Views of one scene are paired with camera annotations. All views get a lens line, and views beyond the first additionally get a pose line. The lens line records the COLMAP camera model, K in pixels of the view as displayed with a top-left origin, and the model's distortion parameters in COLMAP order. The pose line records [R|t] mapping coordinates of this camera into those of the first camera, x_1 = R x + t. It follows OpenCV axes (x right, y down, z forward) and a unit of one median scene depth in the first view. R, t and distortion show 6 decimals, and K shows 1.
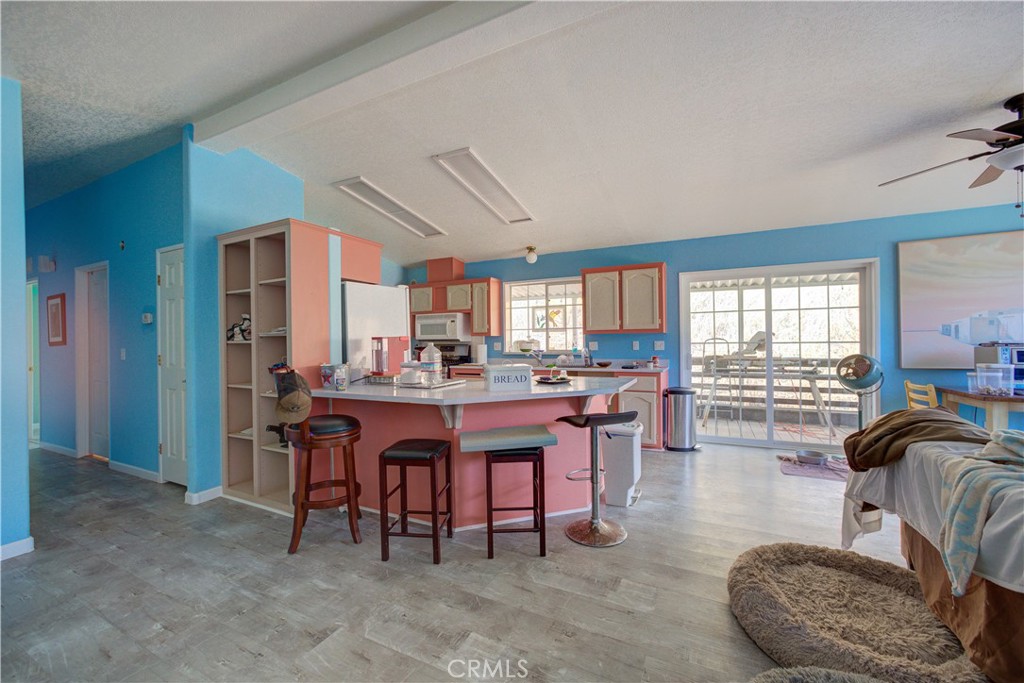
lens RADIAL K [[404.4, 0, 510.3], [0, 404.4, 339.5], [0, 0, 1]] dist [-0.026941, 0.012237]
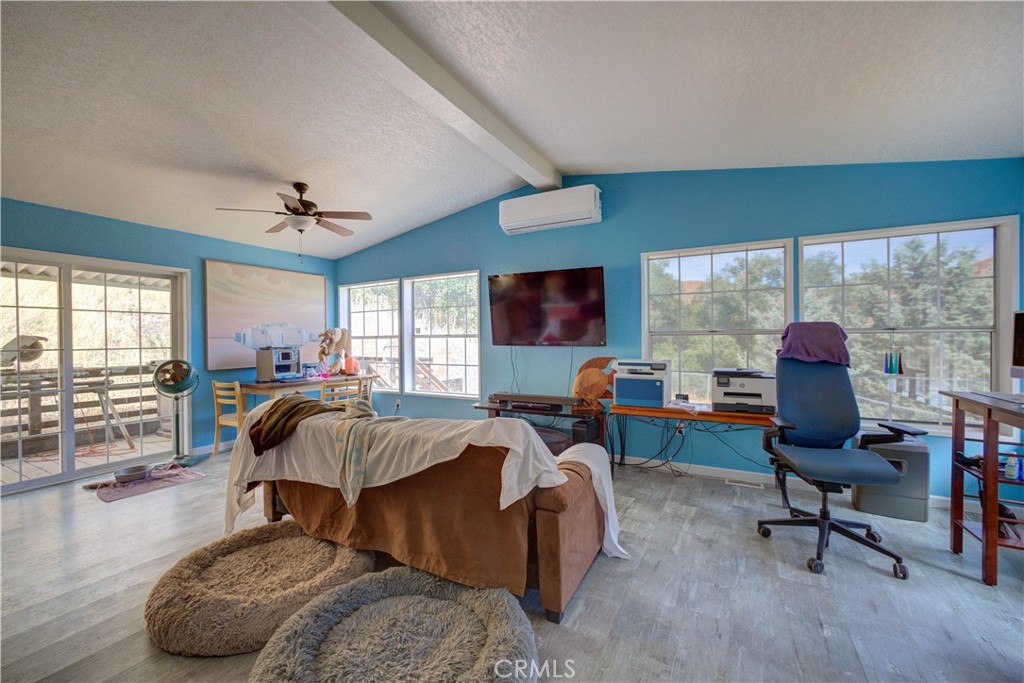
lens RADIAL K [[404.4, 0, 510.3], [0, 404.4, 339.5], [0, 0, 1]] dist [-0.026941, 0.012237]
pose [[0.051893, 0.010794, 0.998594, -0.117784], [0.006585, 0.999916, -0.011151, 0.002523], [-0.998631, 0.007154, 0.051818, 0.083042]]
